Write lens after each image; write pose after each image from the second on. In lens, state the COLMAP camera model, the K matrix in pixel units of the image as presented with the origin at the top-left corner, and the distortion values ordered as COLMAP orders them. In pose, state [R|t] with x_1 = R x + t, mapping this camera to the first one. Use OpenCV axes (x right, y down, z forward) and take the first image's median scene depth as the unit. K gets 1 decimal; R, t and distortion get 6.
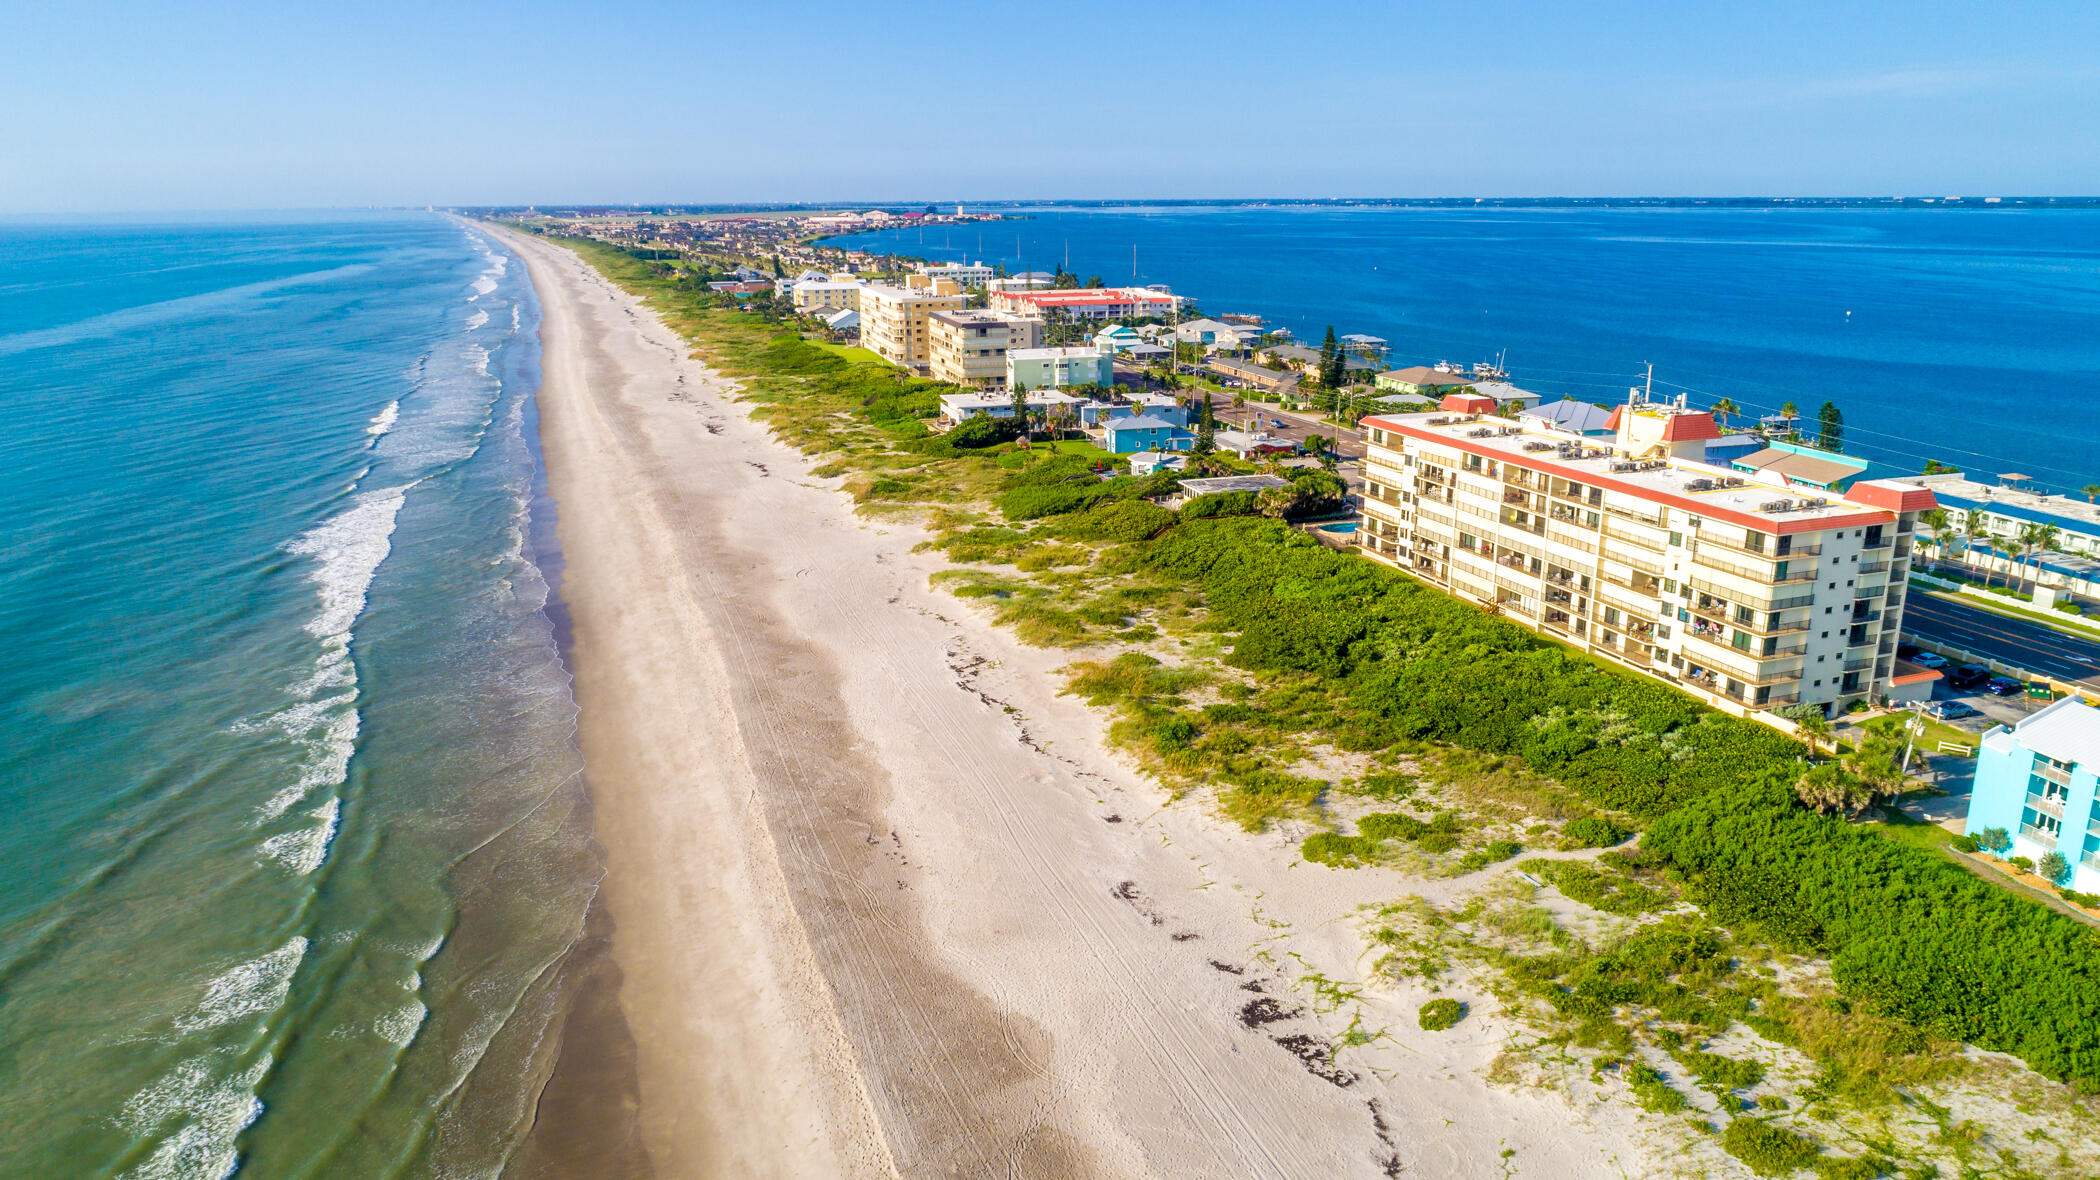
lens RADIAL K [[1404.4, 0, 1050.0], [0, 1404.4, 590.0], [0, 0, 1]] dist [-0.018610, 0.003225]
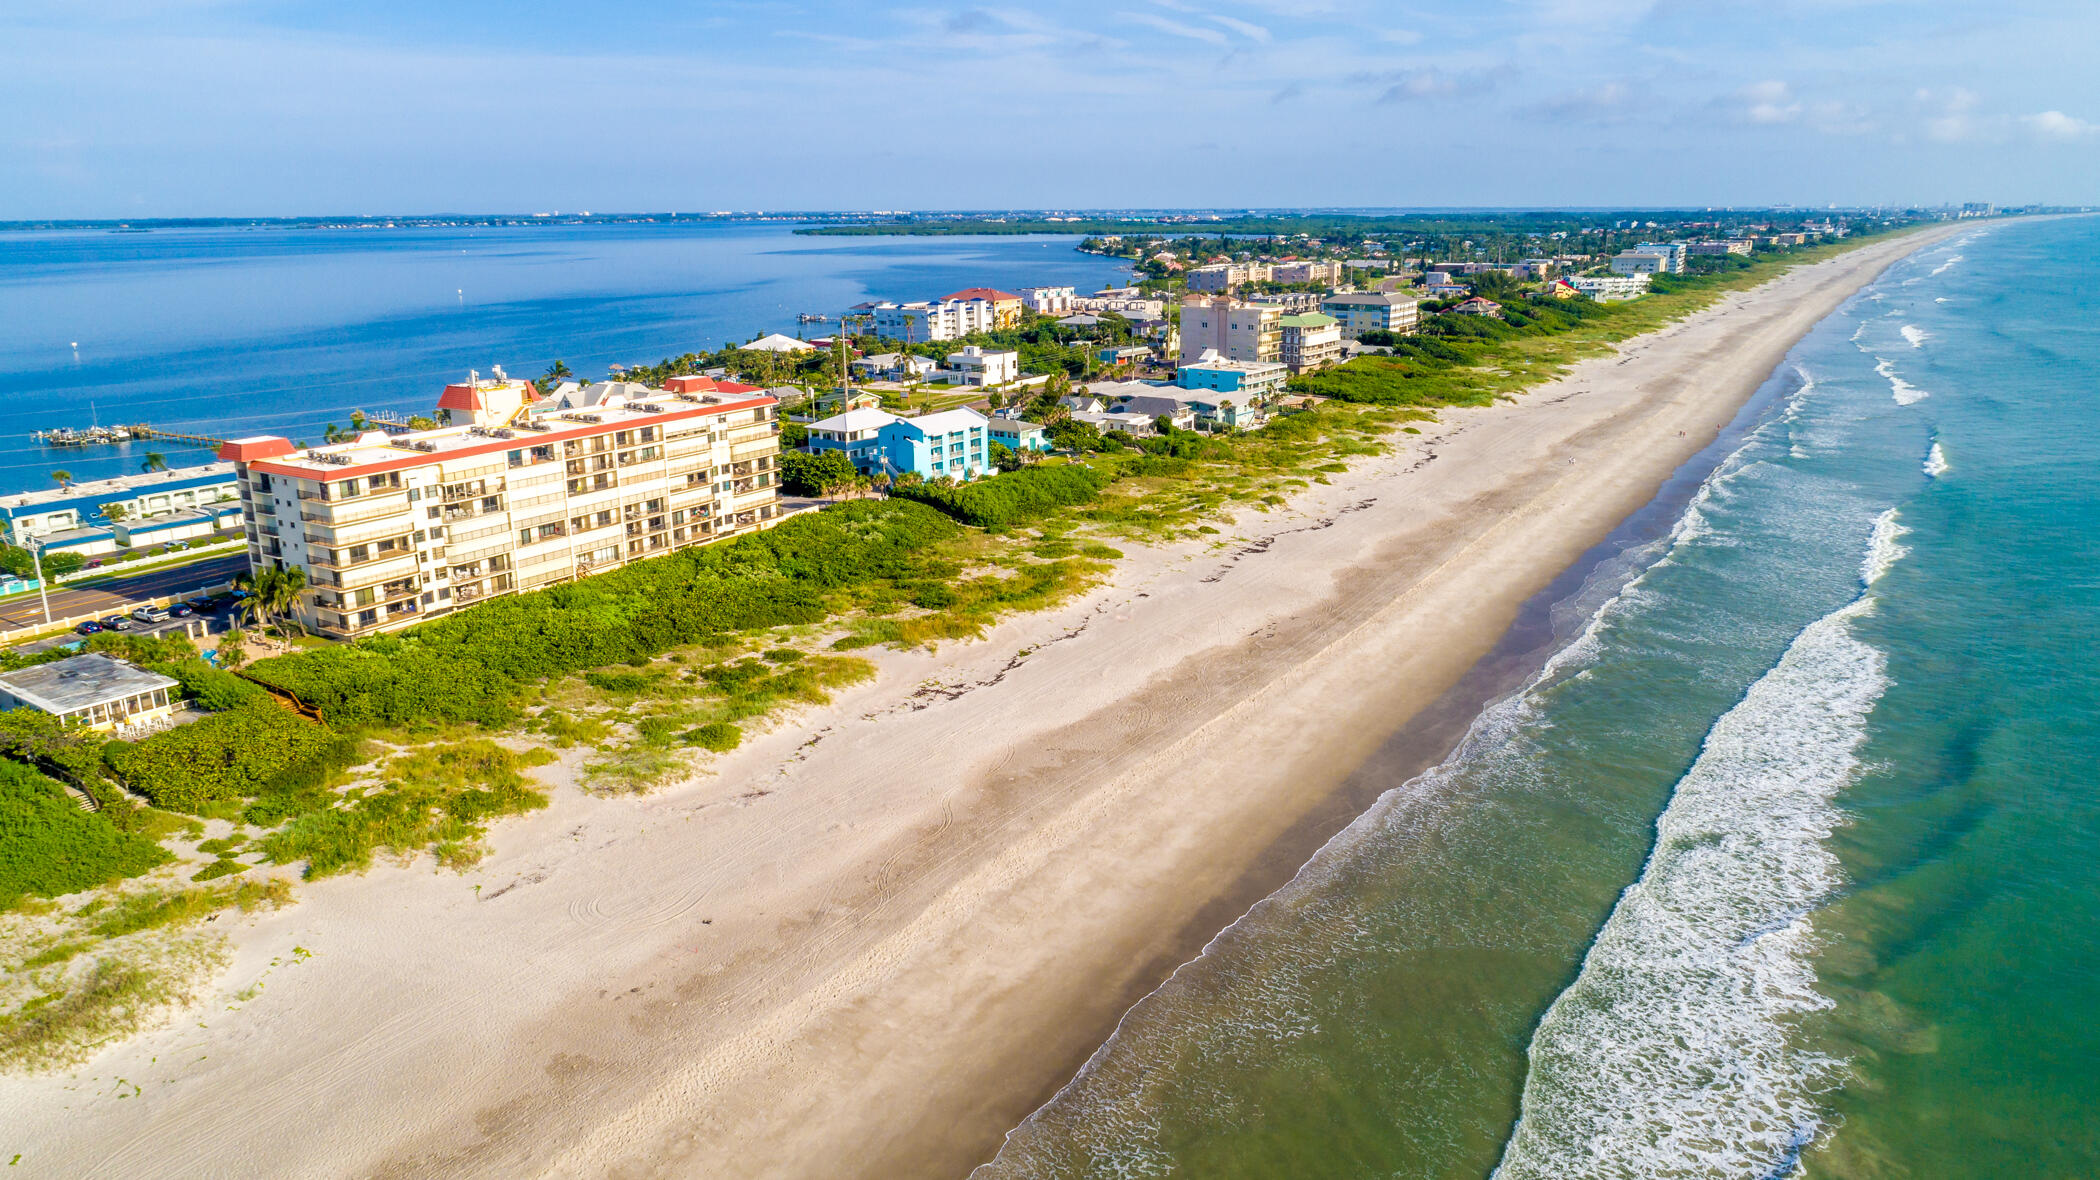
lens RADIAL K [[1404.4, 0, 1050.0], [0, 1404.4, 590.0], [0, 0, 1]] dist [-0.018610, 0.003225]
pose [[-0.617966, -0.197276, 0.761052, -0.429000], [0.222607, 0.884490, 0.410028, -0.199749], [-0.754032, 0.422799, -0.502670, 0.753022]]
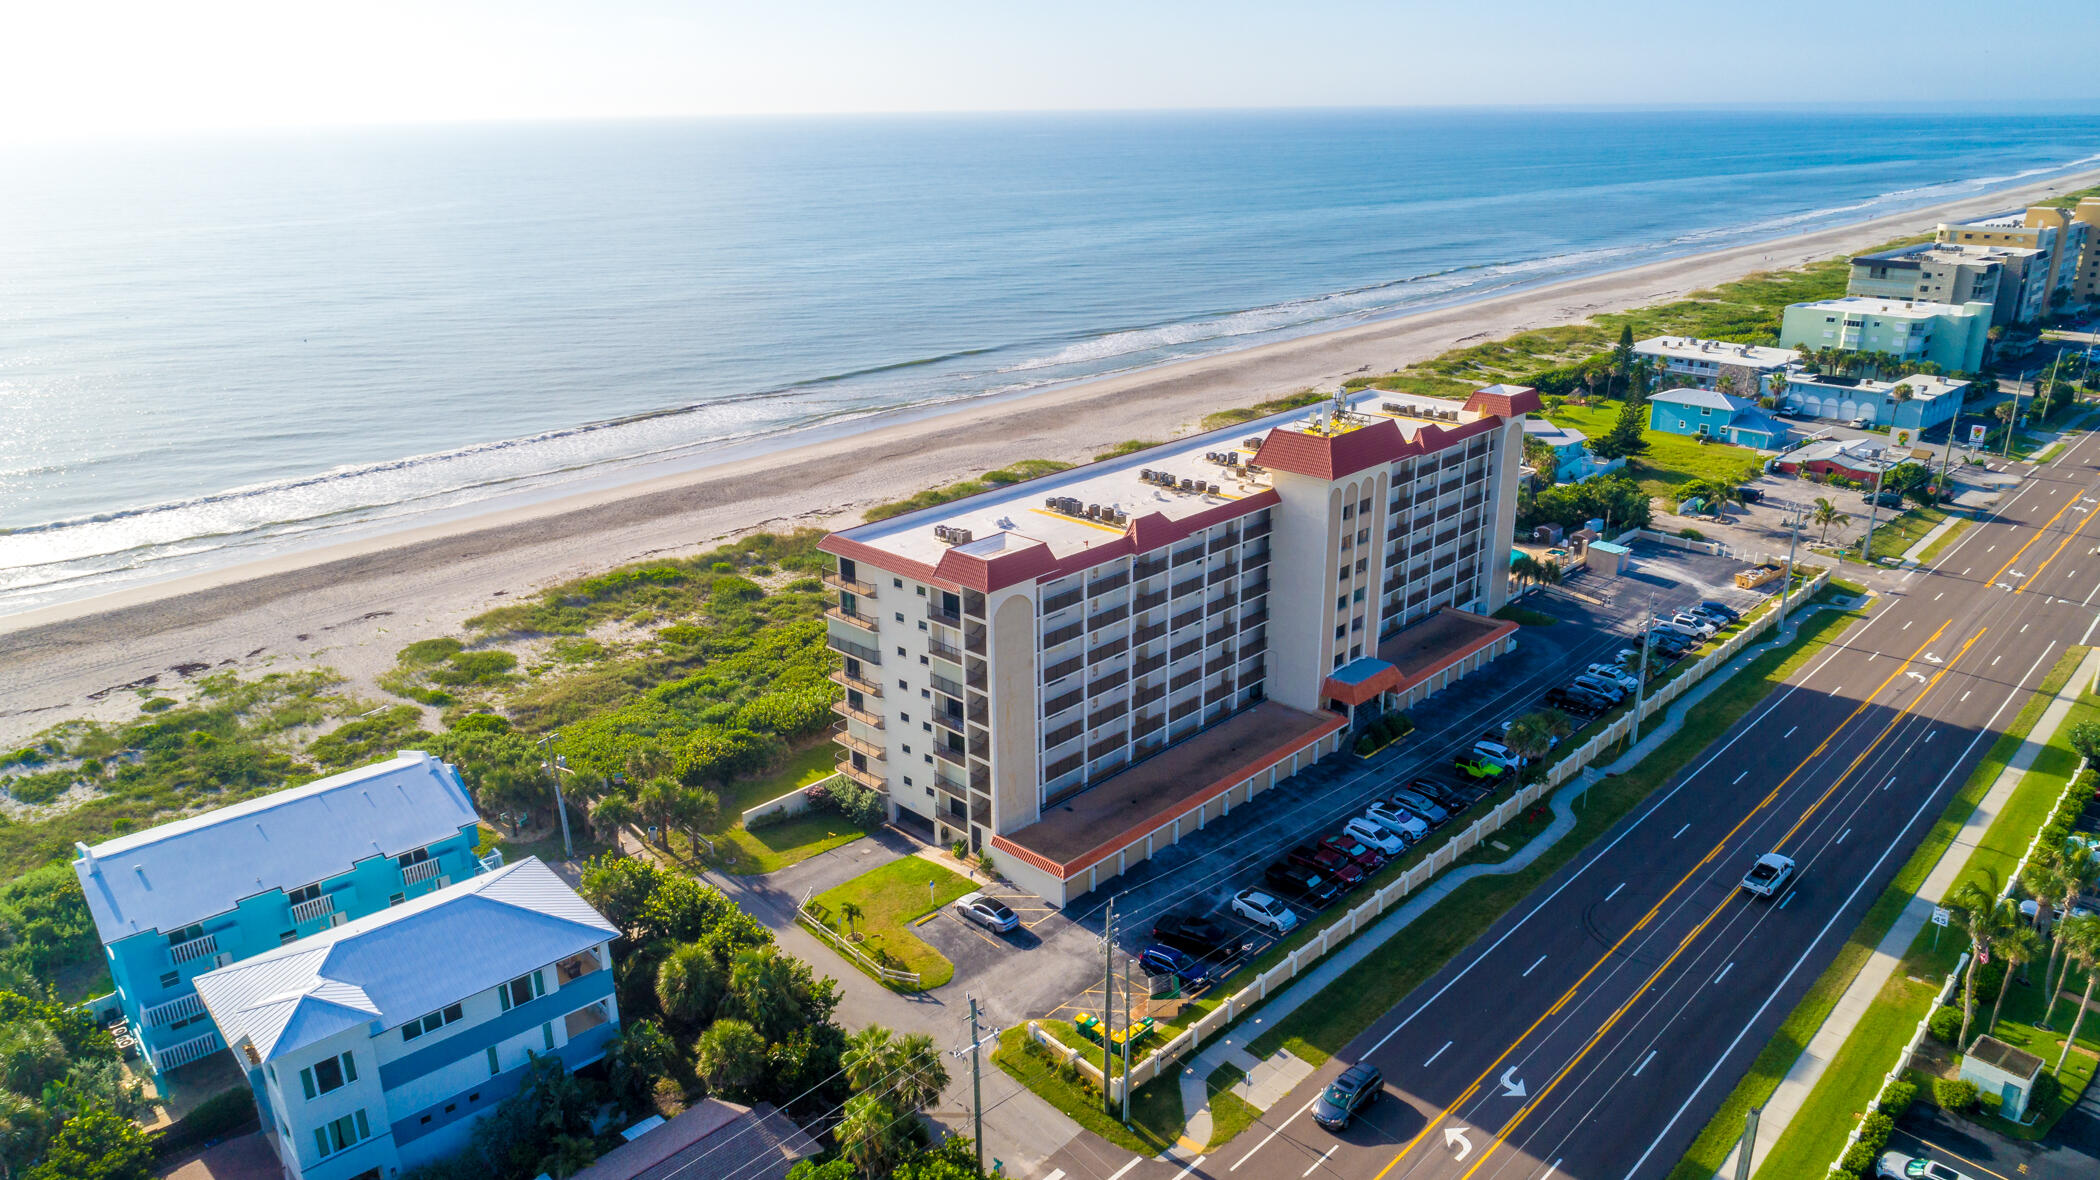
lens RADIAL K [[1404.4, 0, 1050.0], [0, 1404.4, 590.0], [0, 0, 1]] dist [-0.018610, 0.003225]
pose [[0.441240, 0.298087, -0.846435, 0.555512], [-0.234715, 0.948720, 0.211753, -0.094603], [0.866150, 0.105237, 0.488579, 0.330752]]
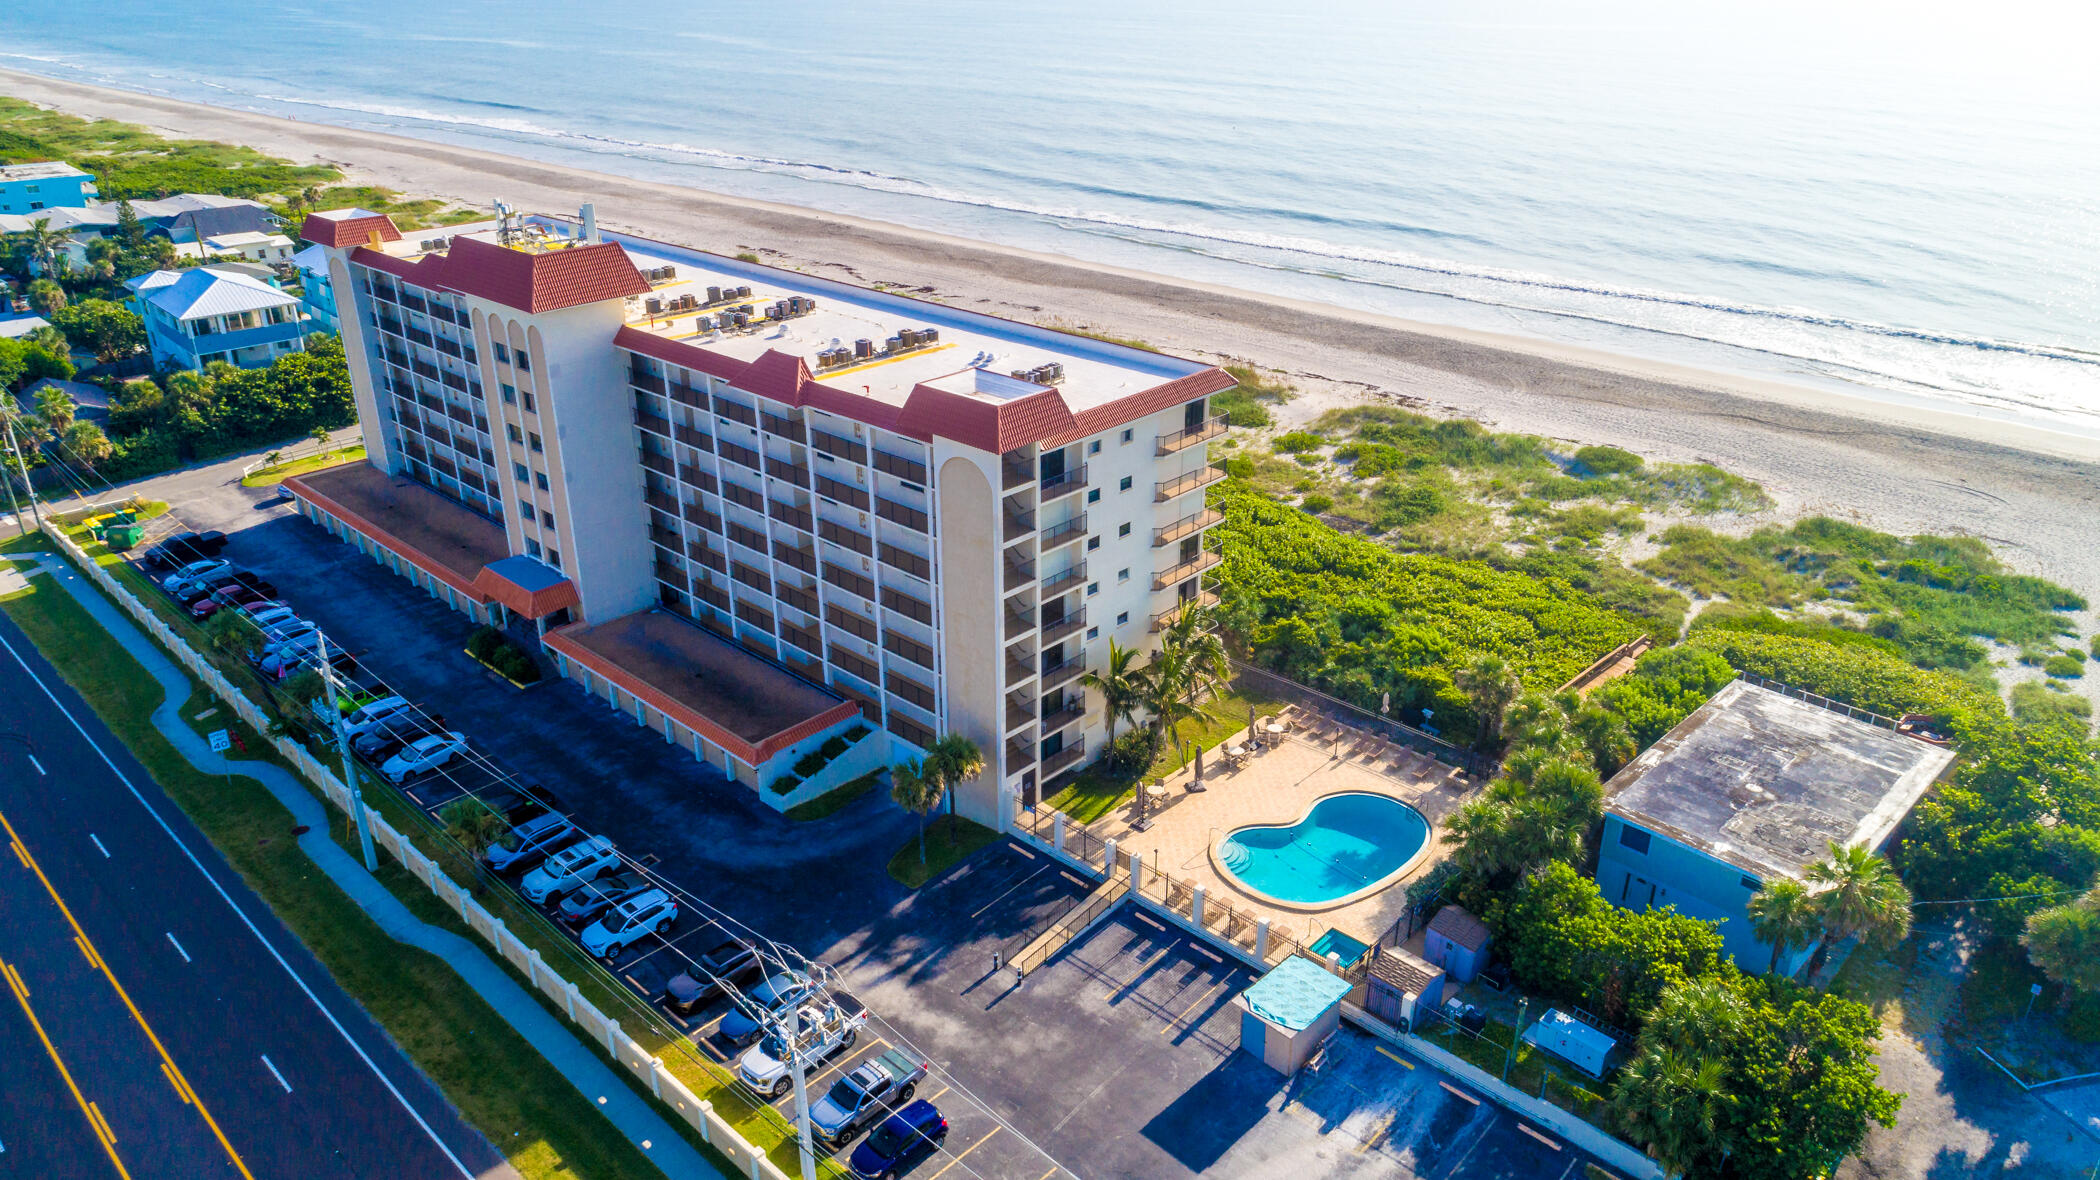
lens RADIAL K [[1404.4, 0, 1050.0], [0, 1404.4, 590.0], [0, 0, 1]] dist [-0.018610, 0.003225]
pose [[-0.888928, 0.199487, -0.412326, 0.290998], [-0.111564, 0.778779, 0.617298, -0.205371], [0.444254, 0.594734, -0.670023, 0.855406]]
